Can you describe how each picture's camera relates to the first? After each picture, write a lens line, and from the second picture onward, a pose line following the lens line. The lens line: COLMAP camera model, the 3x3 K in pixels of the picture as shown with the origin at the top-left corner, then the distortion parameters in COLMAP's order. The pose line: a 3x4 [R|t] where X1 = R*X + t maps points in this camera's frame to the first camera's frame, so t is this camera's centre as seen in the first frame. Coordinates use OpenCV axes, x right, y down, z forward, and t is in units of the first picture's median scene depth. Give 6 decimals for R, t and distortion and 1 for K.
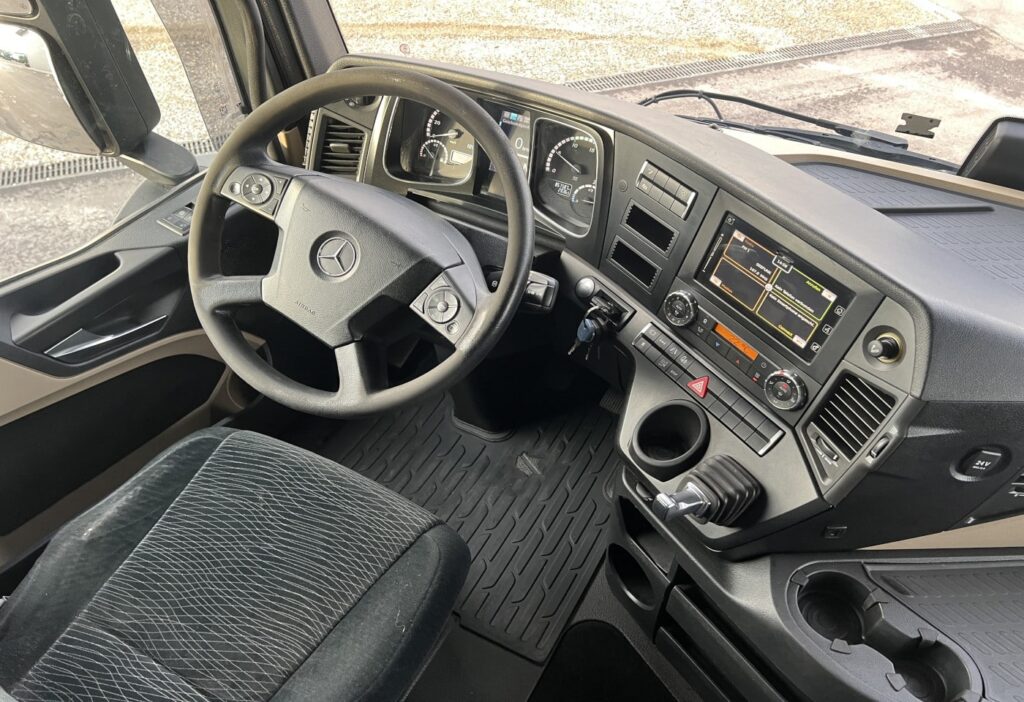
lens RADIAL K [[768.8, 0, 519.1], [0, 768.8, 350.8], [0, 0, 1]] dist [0.045591, -0.050171]
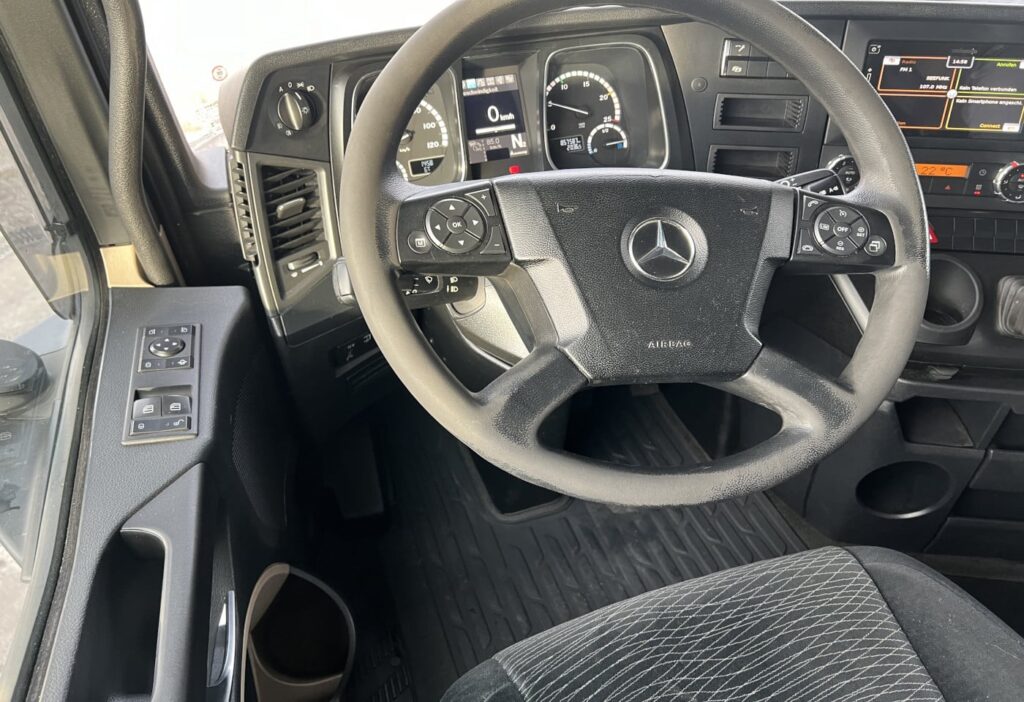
lens RADIAL K [[768.8, 0, 465.2], [0, 768.8, 384.9], [0, 0, 1]] dist [0.045591, -0.050171]
pose [[0.688819, -0.477815, 0.545180, -0.747054], [0.518451, 0.850335, 0.090217, -0.172219], [-0.506693, 0.220506, 0.833451, 0.603481]]
